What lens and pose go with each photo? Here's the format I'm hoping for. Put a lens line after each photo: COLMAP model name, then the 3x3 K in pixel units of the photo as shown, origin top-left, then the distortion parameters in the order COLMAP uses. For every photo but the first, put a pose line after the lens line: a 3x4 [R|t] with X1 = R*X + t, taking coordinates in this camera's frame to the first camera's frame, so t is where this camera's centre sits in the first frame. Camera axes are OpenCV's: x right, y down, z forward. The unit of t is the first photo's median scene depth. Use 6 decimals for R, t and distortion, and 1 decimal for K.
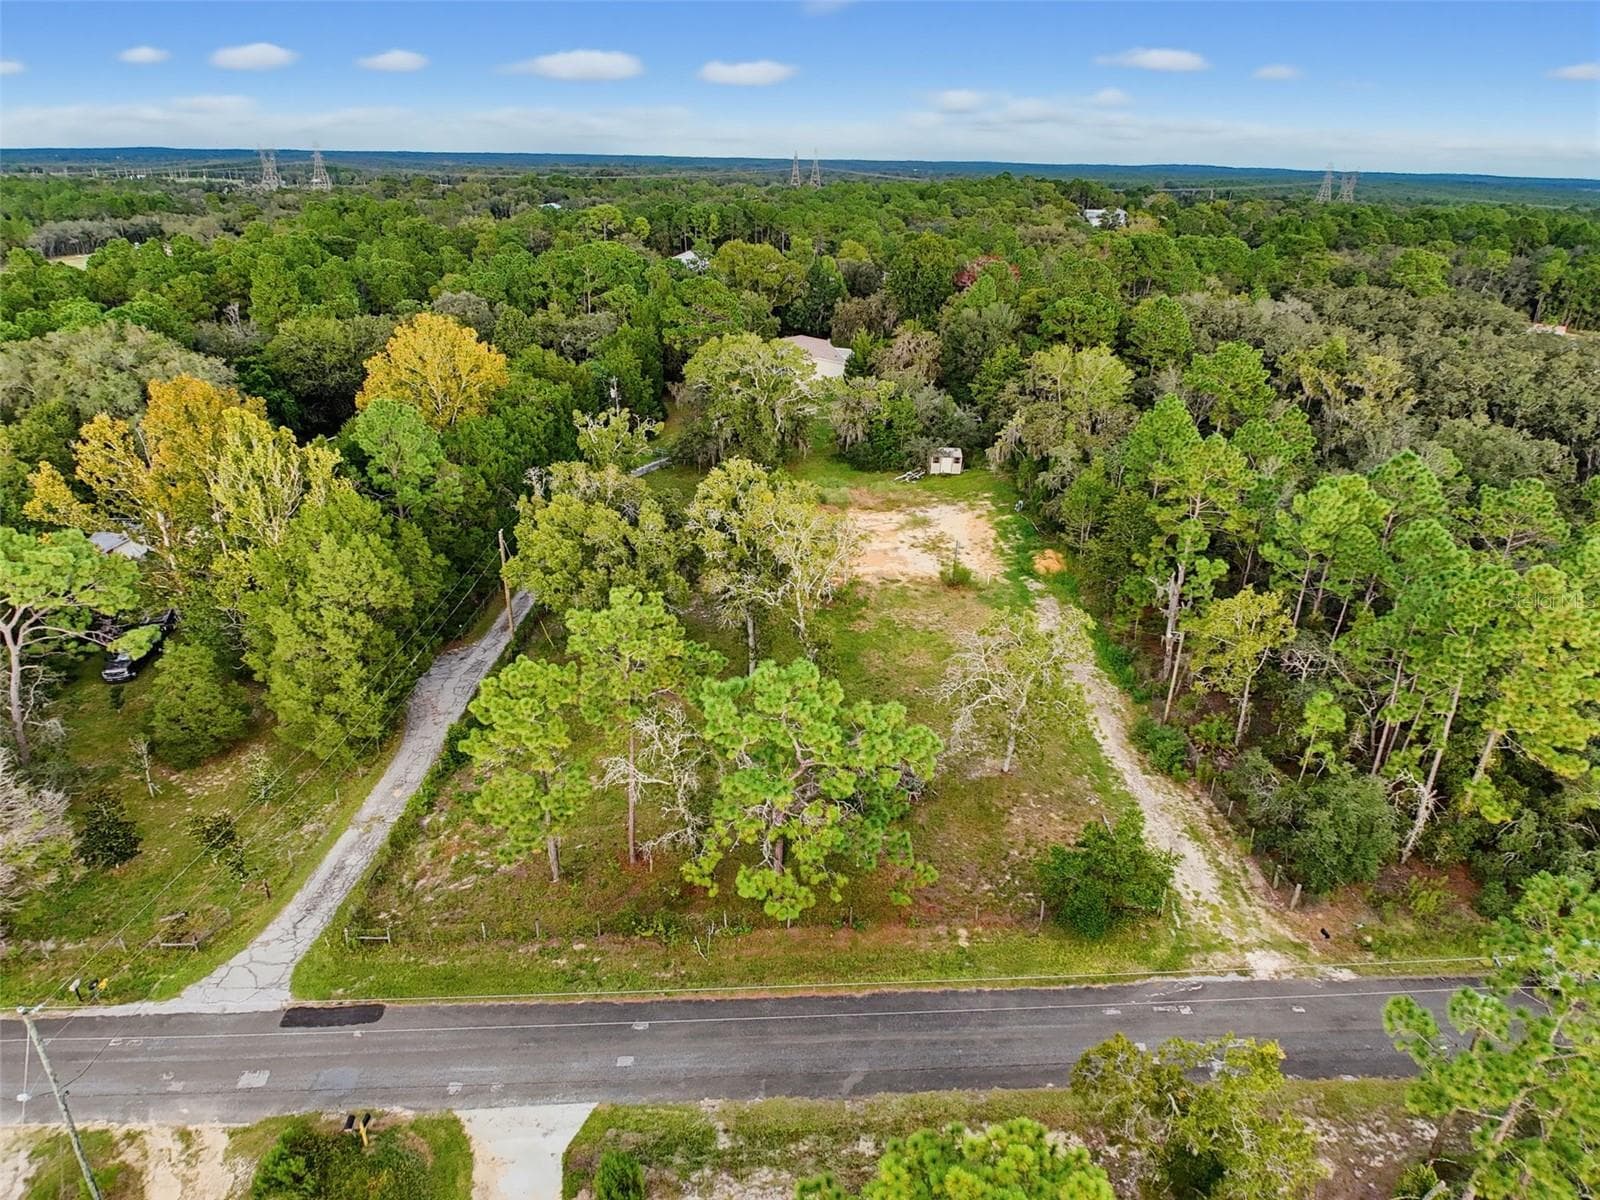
lens RADIAL K [[991.4, 0, 815.6], [0, 991.4, 596.3], [0, 0, 1]] dist [0.010281, -0.016443]
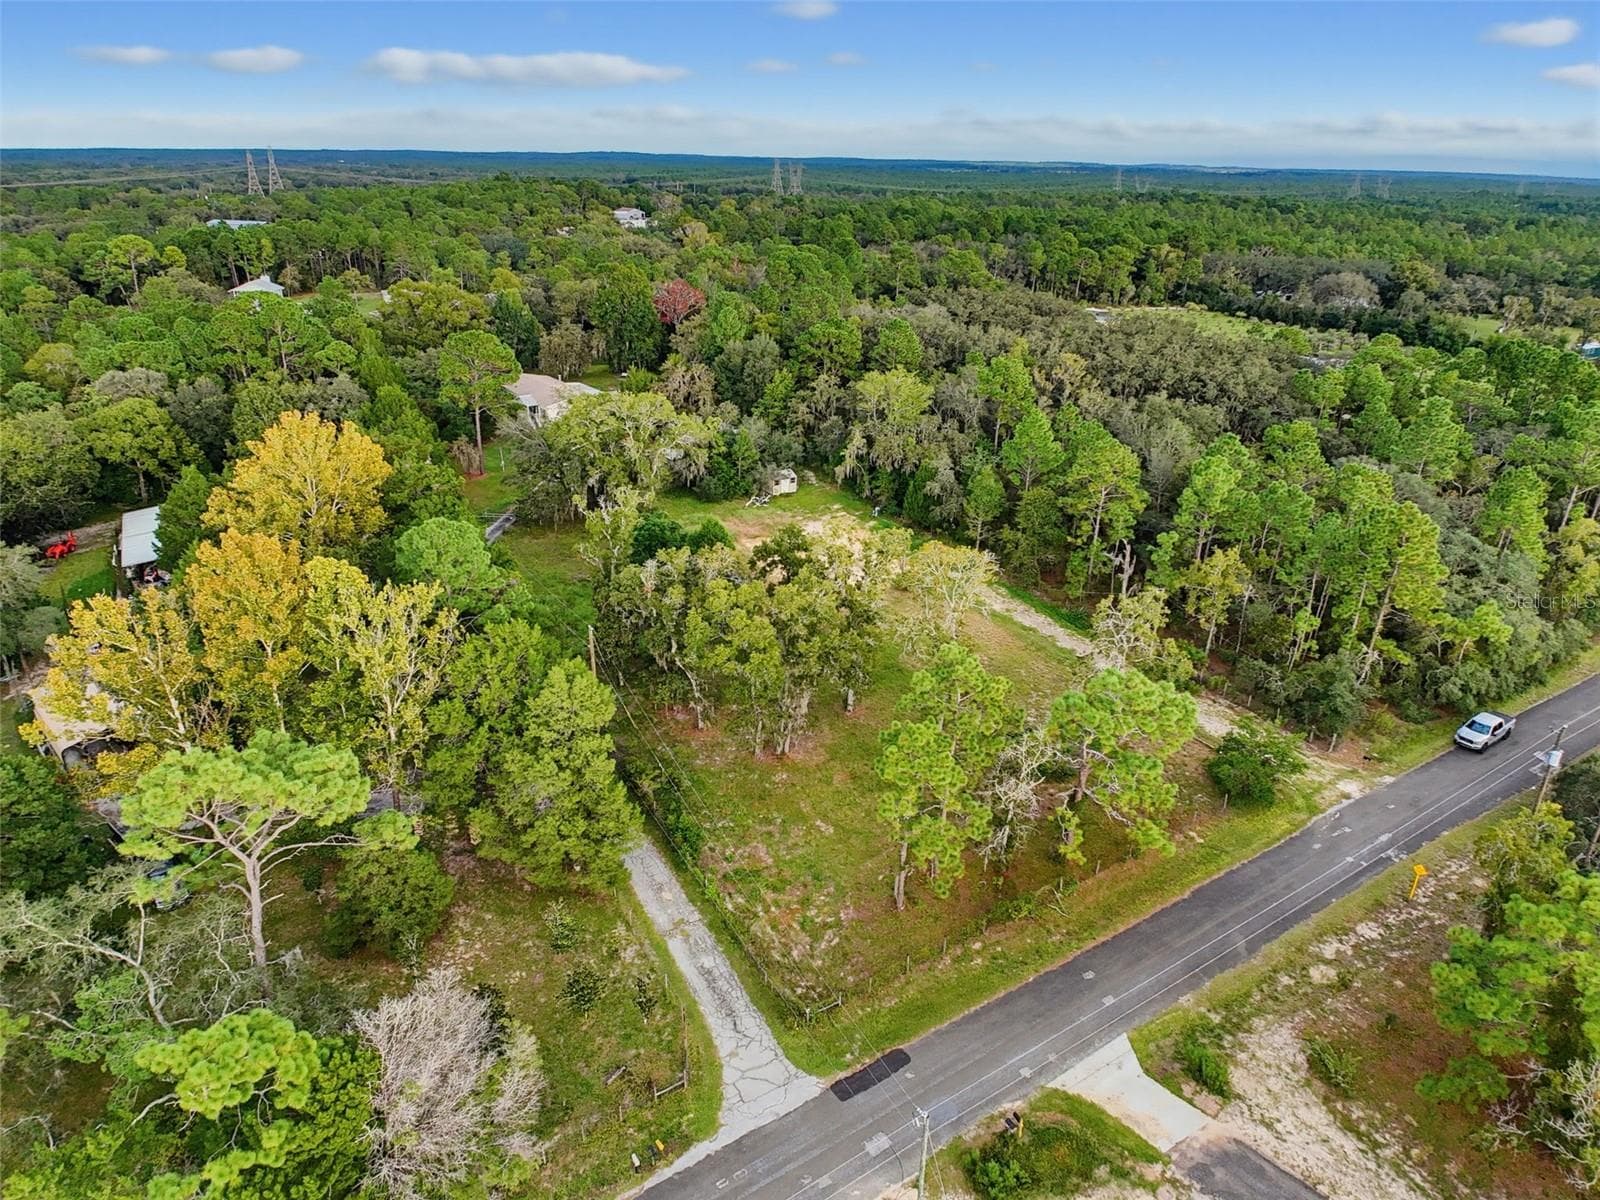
lens RADIAL K [[991.4, 0, 815.6], [0, 991.4, 596.3], [0, 0, 1]] dist [0.010281, -0.016443]
pose [[0.866196, -0.207499, 0.454587, -0.894064], [0.201776, 0.977486, 0.061703, -0.177931], [-0.457156, 0.038277, 0.888563, 0.011490]]
